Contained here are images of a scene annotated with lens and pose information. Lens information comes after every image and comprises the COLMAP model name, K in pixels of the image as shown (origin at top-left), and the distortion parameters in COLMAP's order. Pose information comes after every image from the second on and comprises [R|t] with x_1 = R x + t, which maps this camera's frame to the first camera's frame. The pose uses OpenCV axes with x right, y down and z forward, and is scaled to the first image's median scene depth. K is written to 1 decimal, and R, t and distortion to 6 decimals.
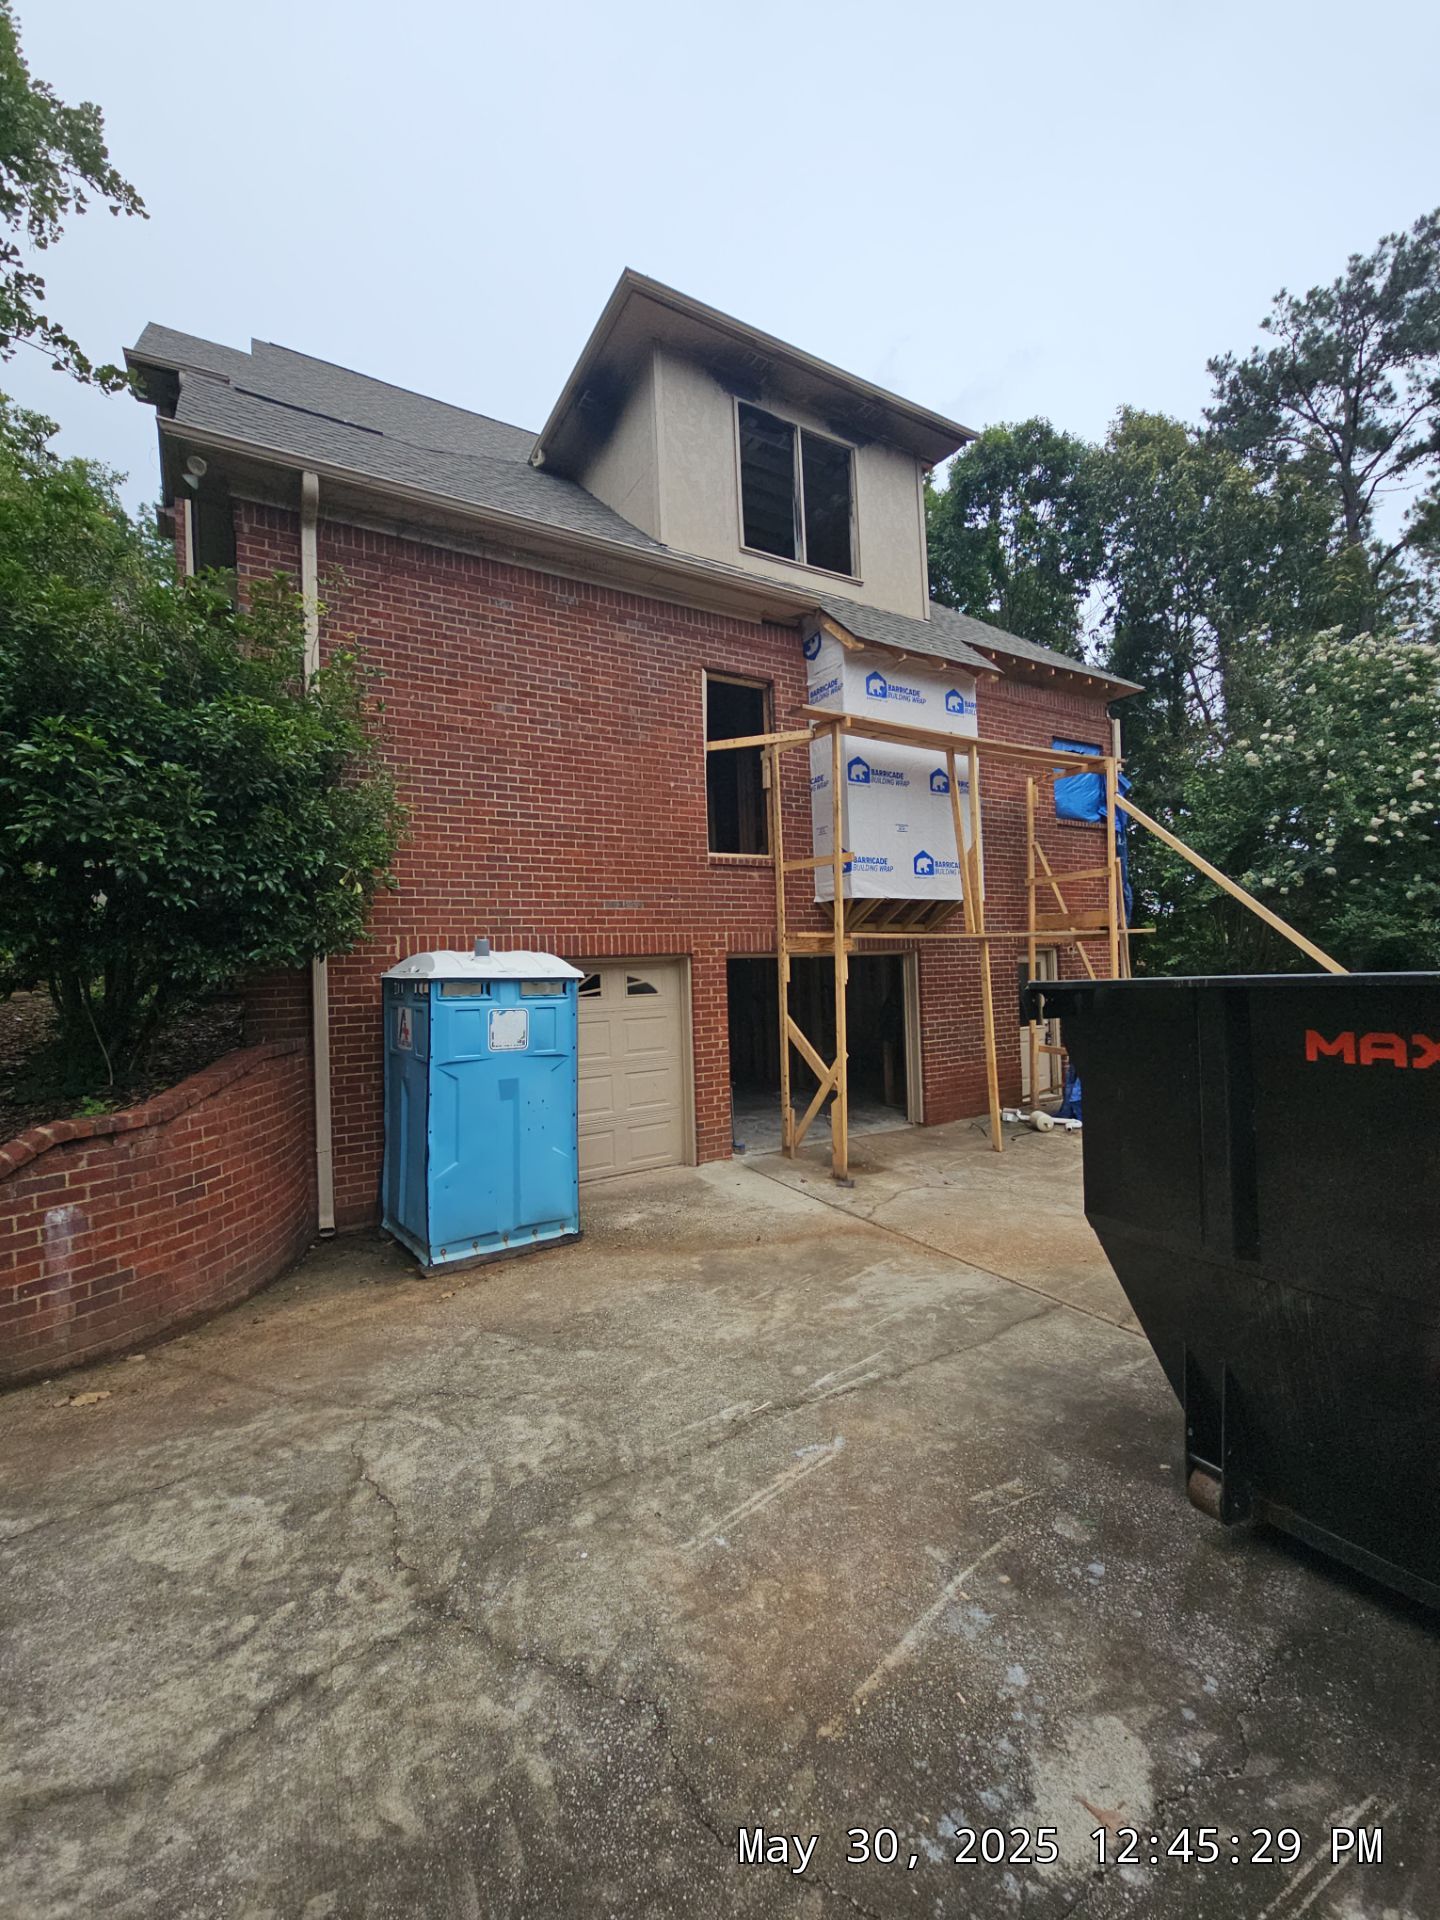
lens RADIAL K [[782.1, 0, 724.0], [0, 782.1, 946.8], [0, 0, 1]] dist [-0.004446, 0.004910]
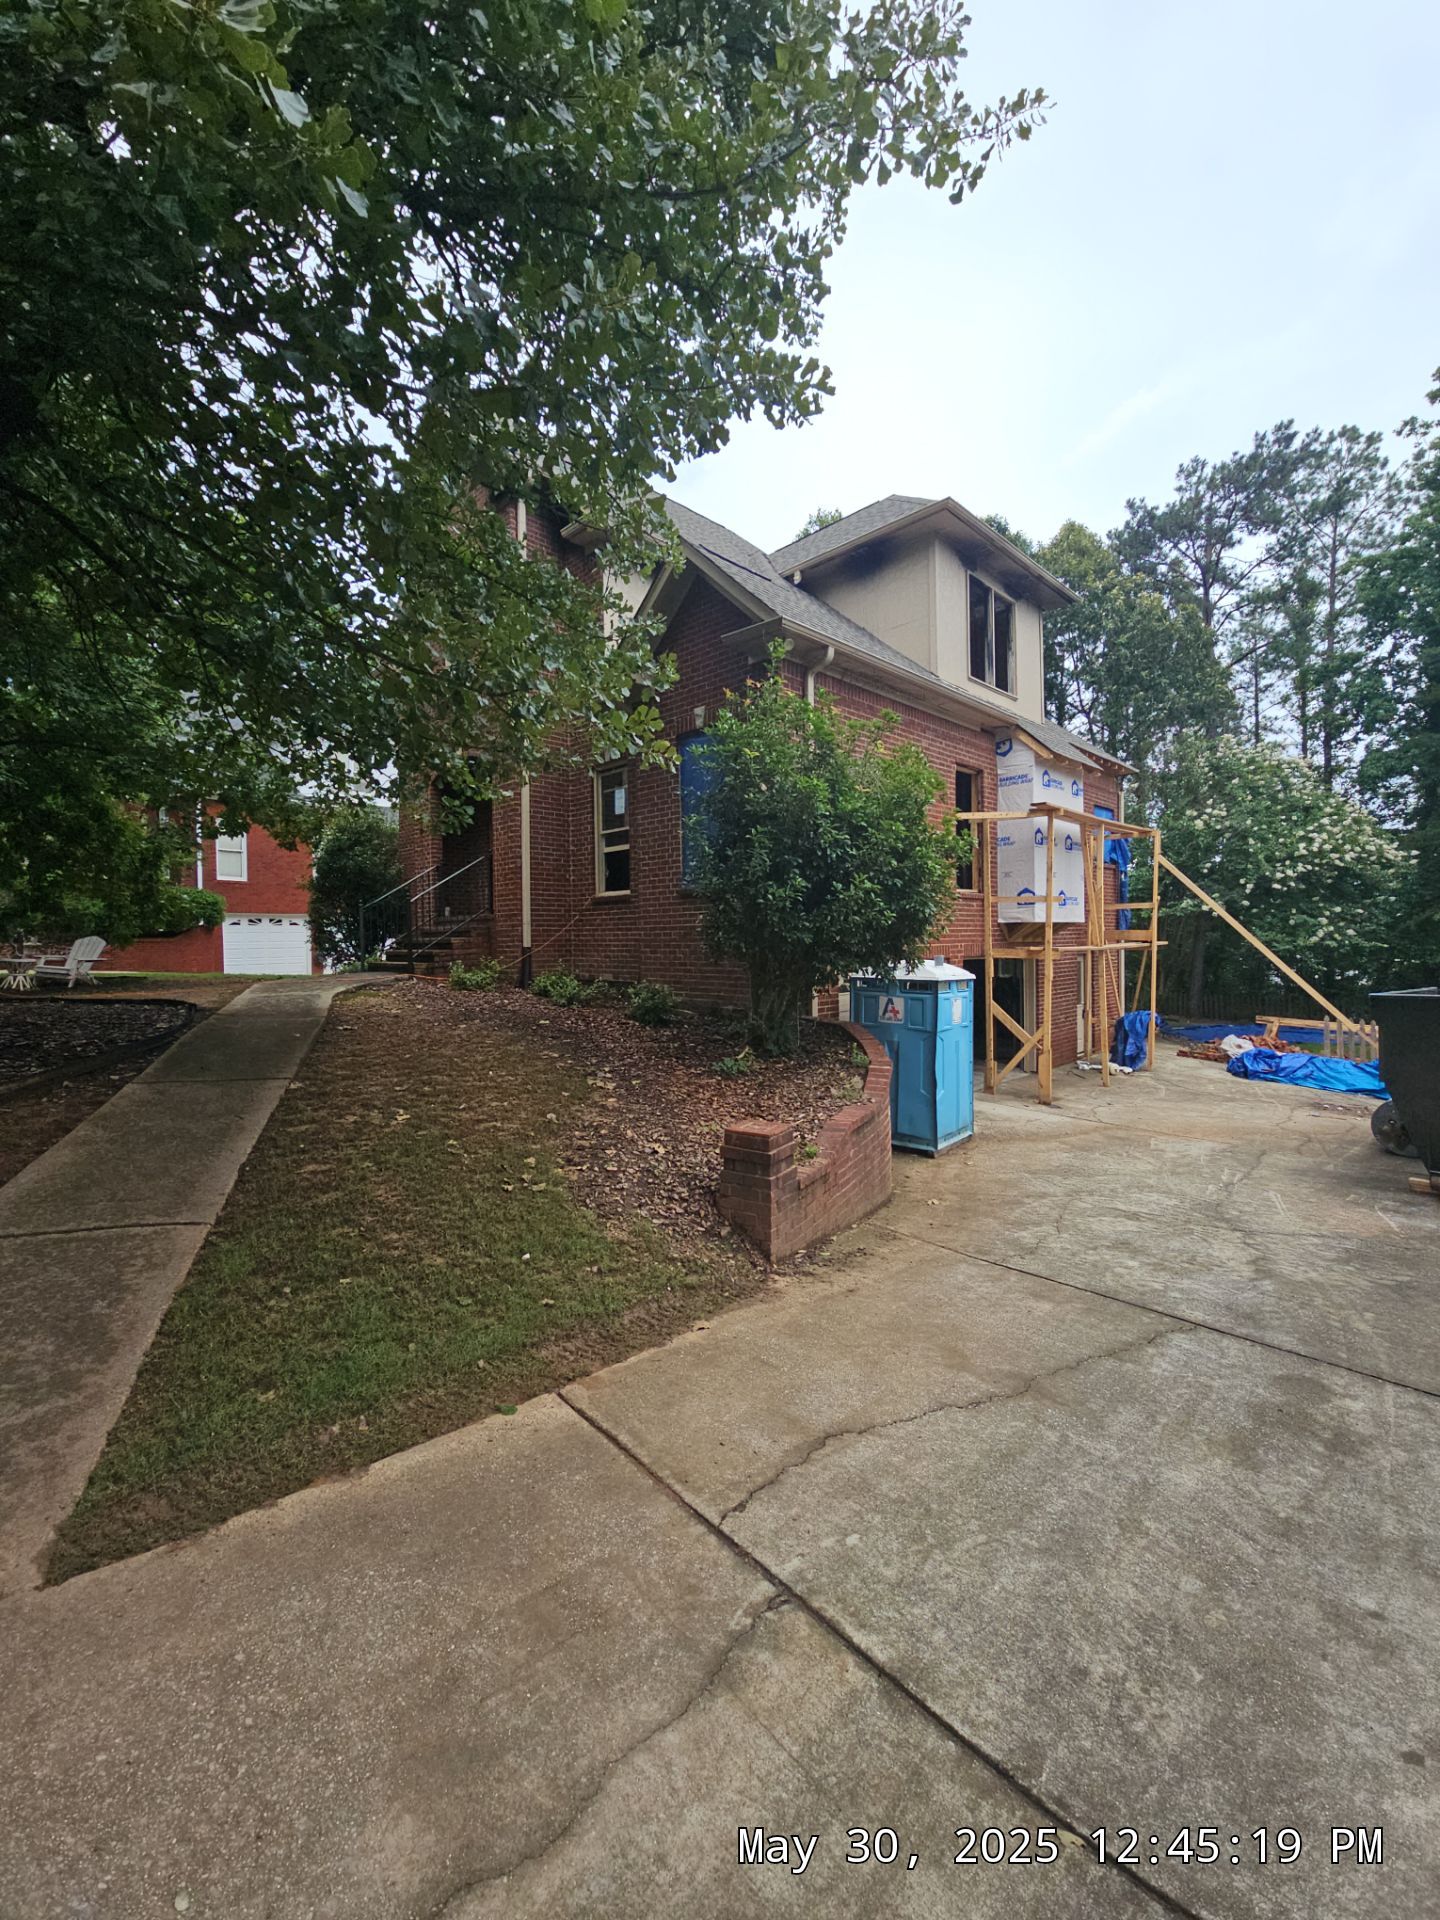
lens RADIAL K [[782.1, 0, 724.0], [0, 782.1, 946.8], [0, 0, 1]] dist [-0.004446, 0.004910]
pose [[0.970538, 0.018735, 0.240218, -0.767088], [-0.027110, 0.999133, 0.031607, -0.045393], [-0.239417, -0.037188, 0.970204, -0.317946]]
